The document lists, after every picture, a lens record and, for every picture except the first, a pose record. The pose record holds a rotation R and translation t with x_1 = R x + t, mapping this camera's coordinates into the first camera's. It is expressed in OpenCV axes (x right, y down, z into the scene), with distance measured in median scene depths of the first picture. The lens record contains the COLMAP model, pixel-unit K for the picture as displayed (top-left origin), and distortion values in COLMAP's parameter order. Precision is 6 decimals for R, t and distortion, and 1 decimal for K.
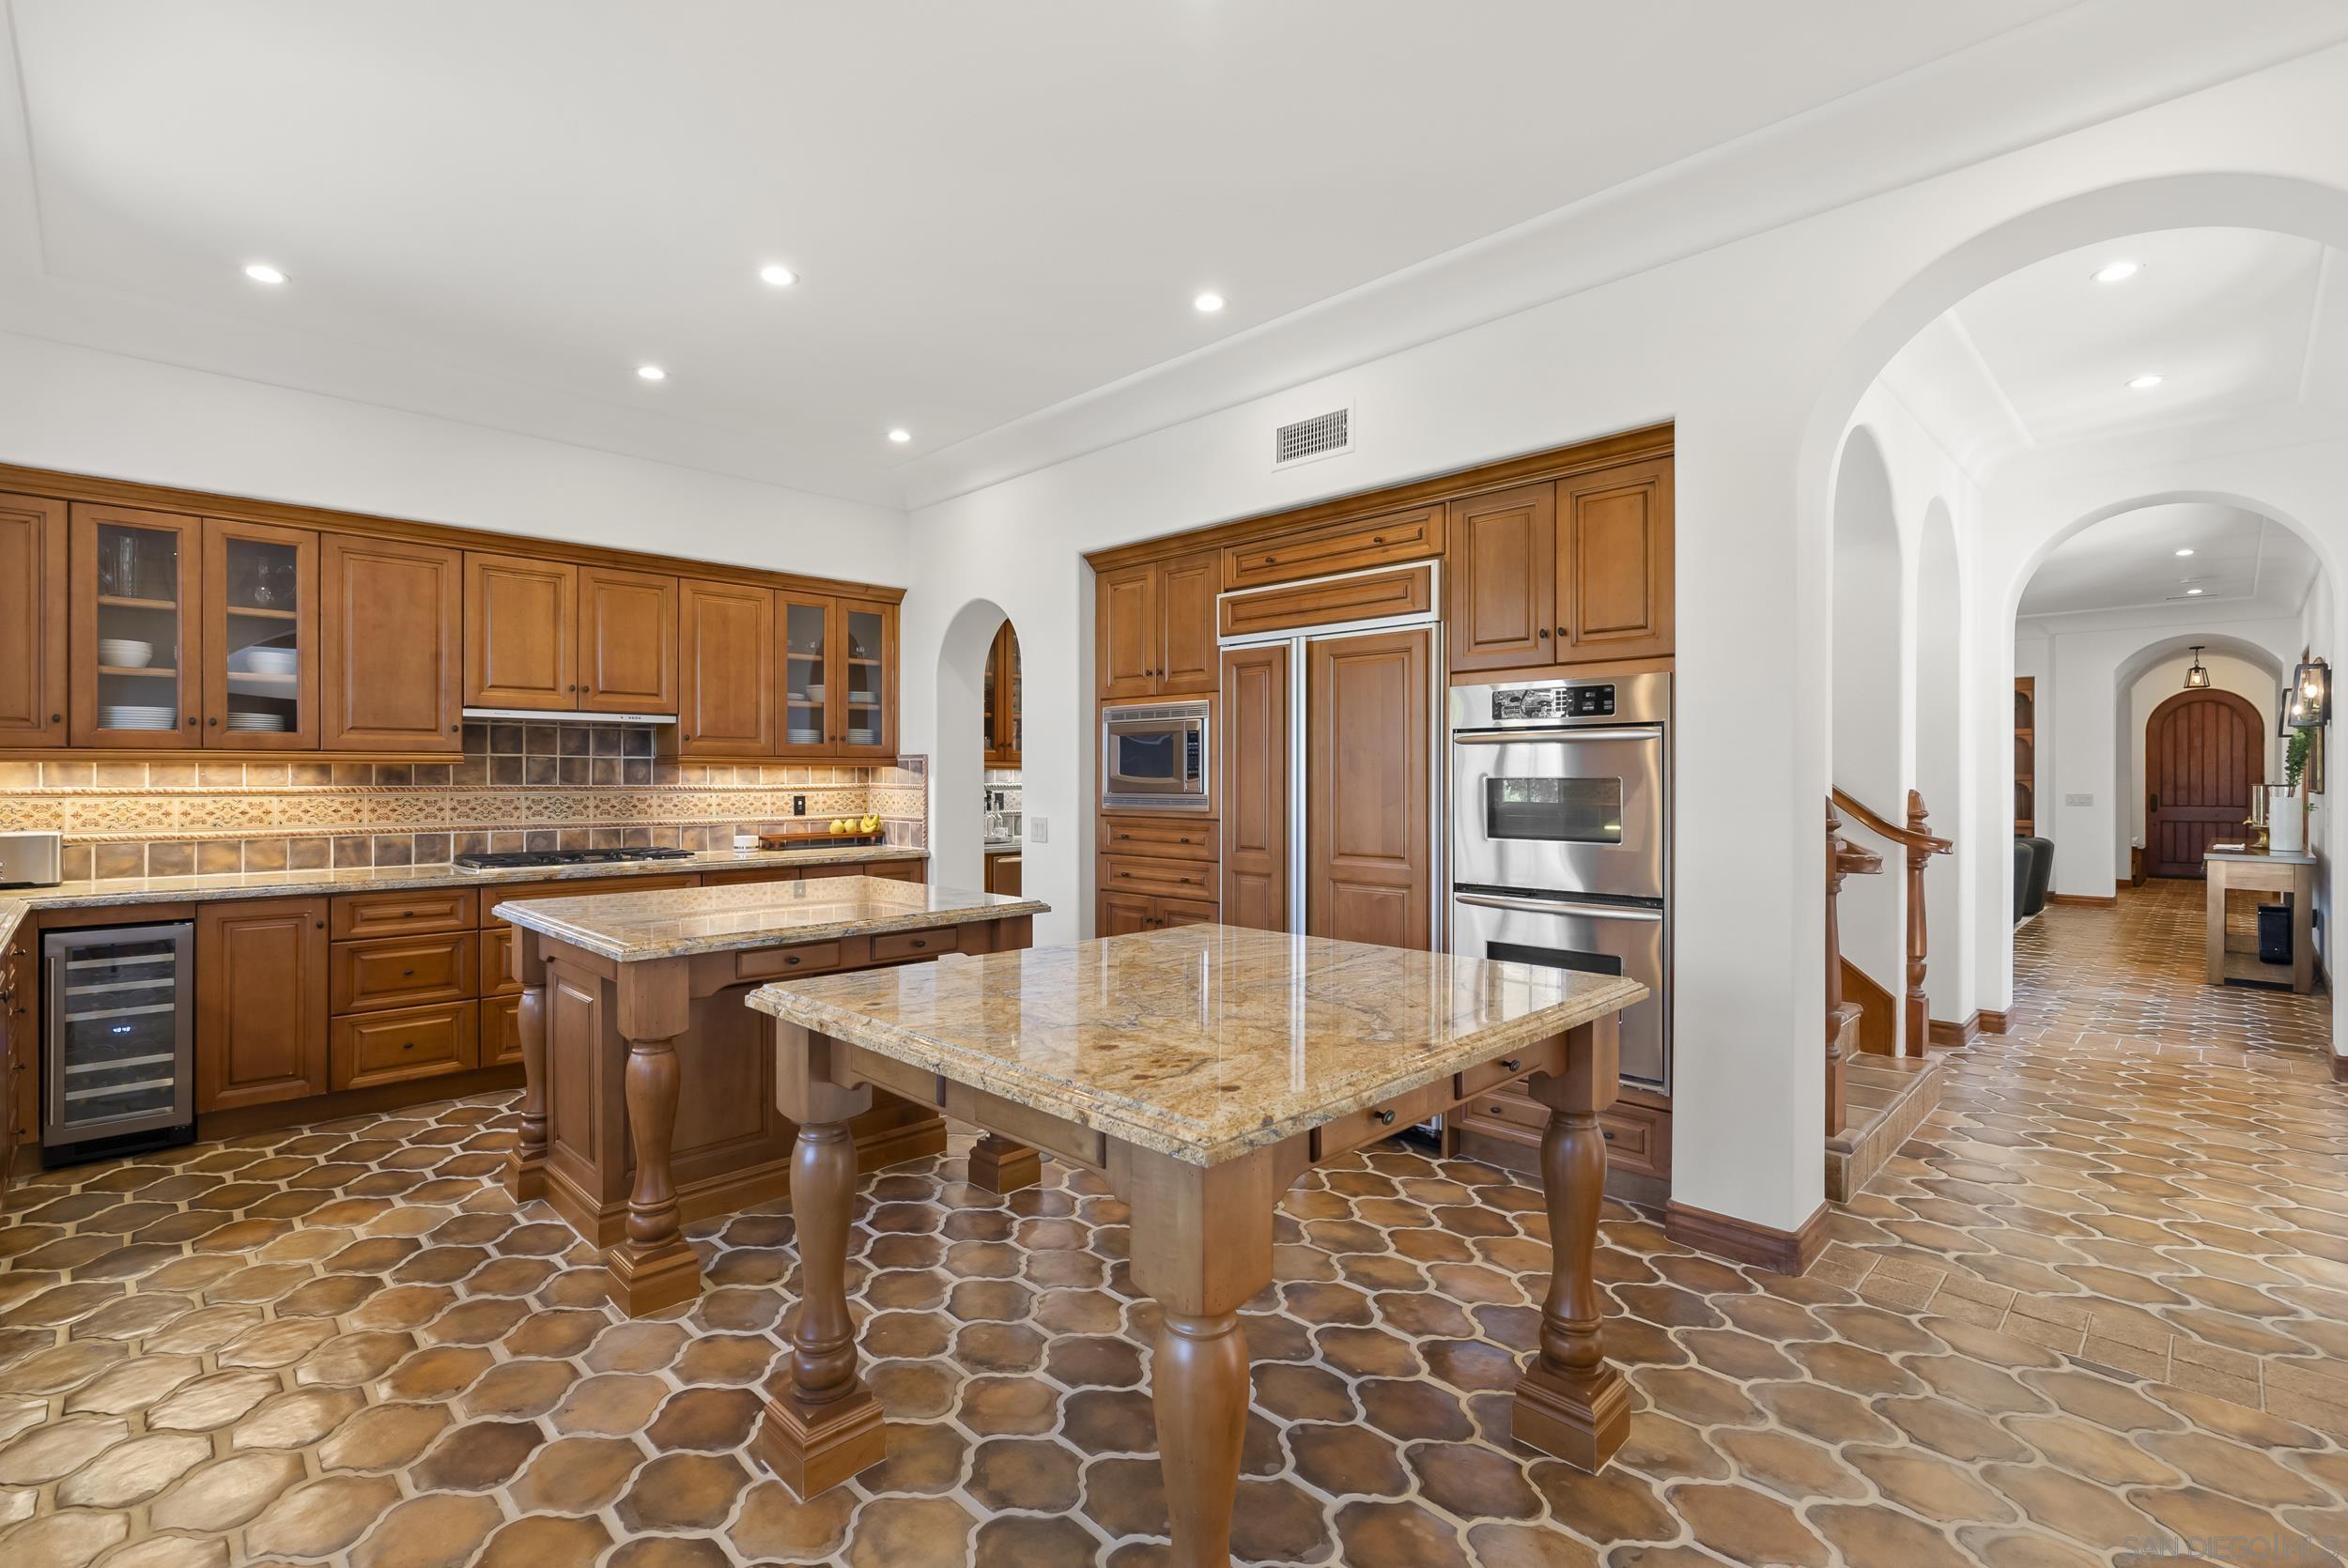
lens RADIAL K [[1058.9, 0, 1174.7], [0, 1058.9, 780.3], [0, 0, 1]] dist [0.003926, 0.001073]
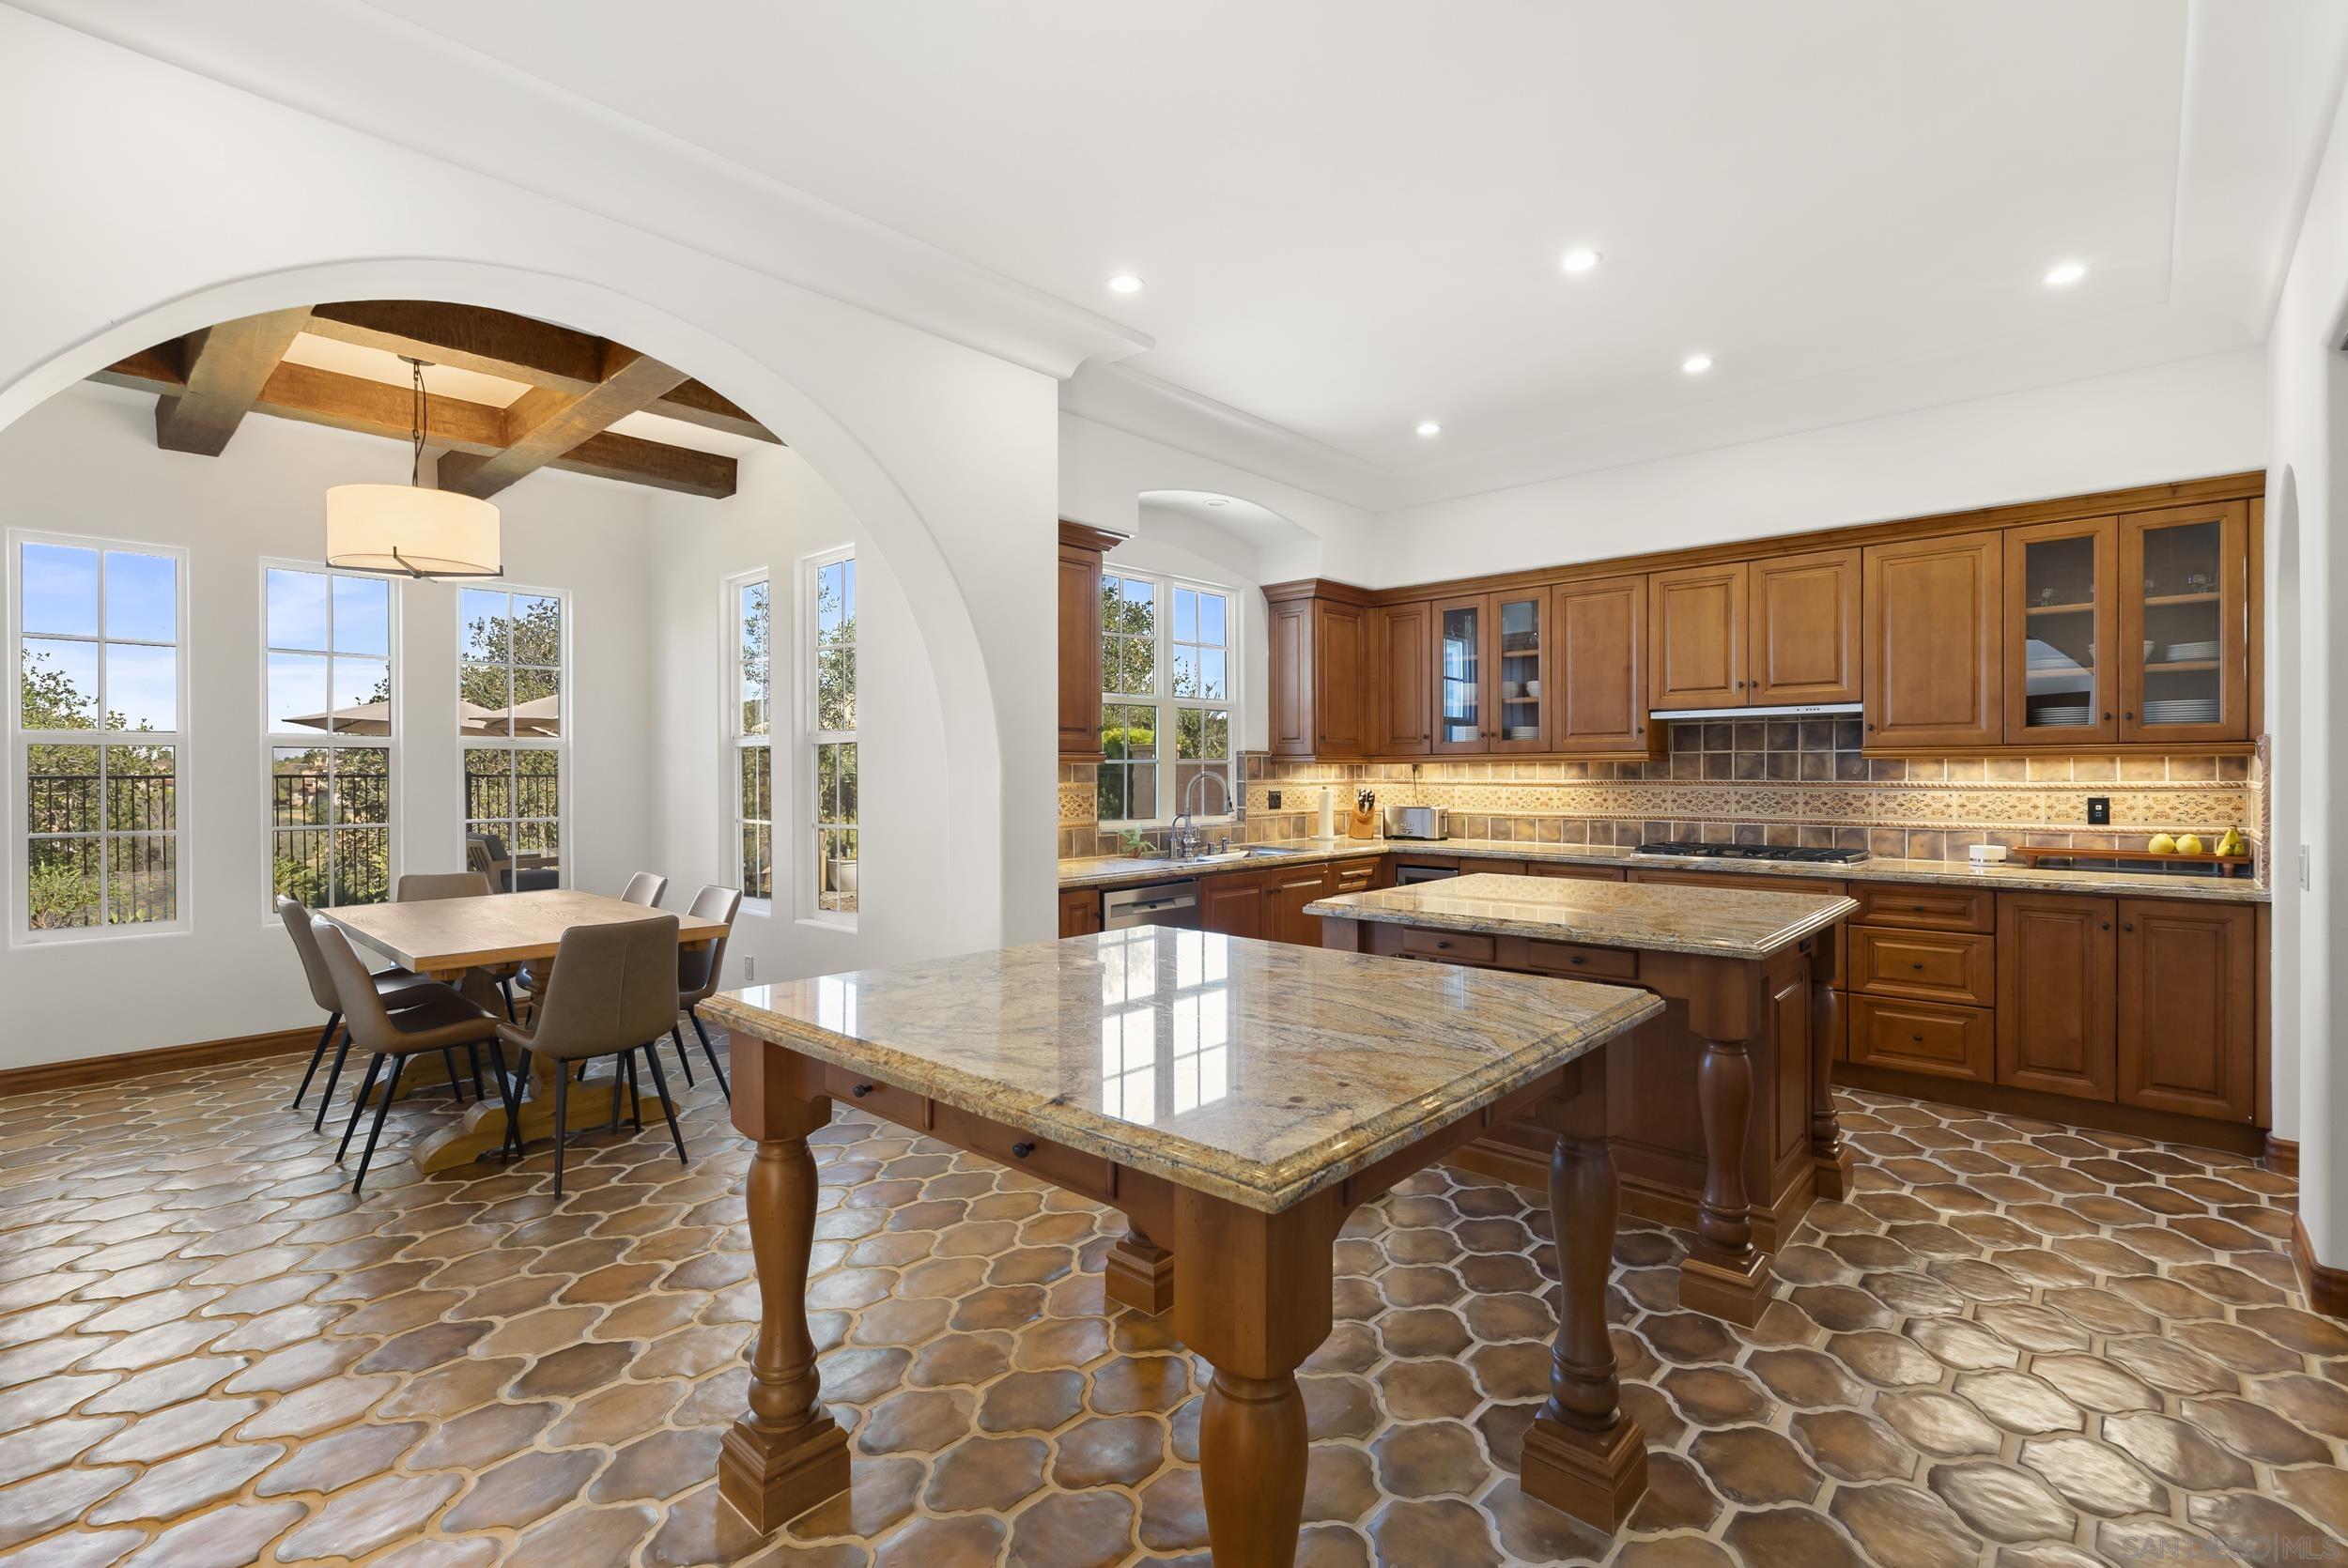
lens RADIAL K [[1058.9, 0, 1174.5], [0, 1058.9, 779.2], [0, 0, 1]] dist [0.003926, 0.001073]
pose [[0.062369, 0.005245, -0.998039, 0.382061], [-0.001390, 0.999986, 0.005168, -0.000982], [0.998052, 0.001065, 0.062375, 0.371341]]
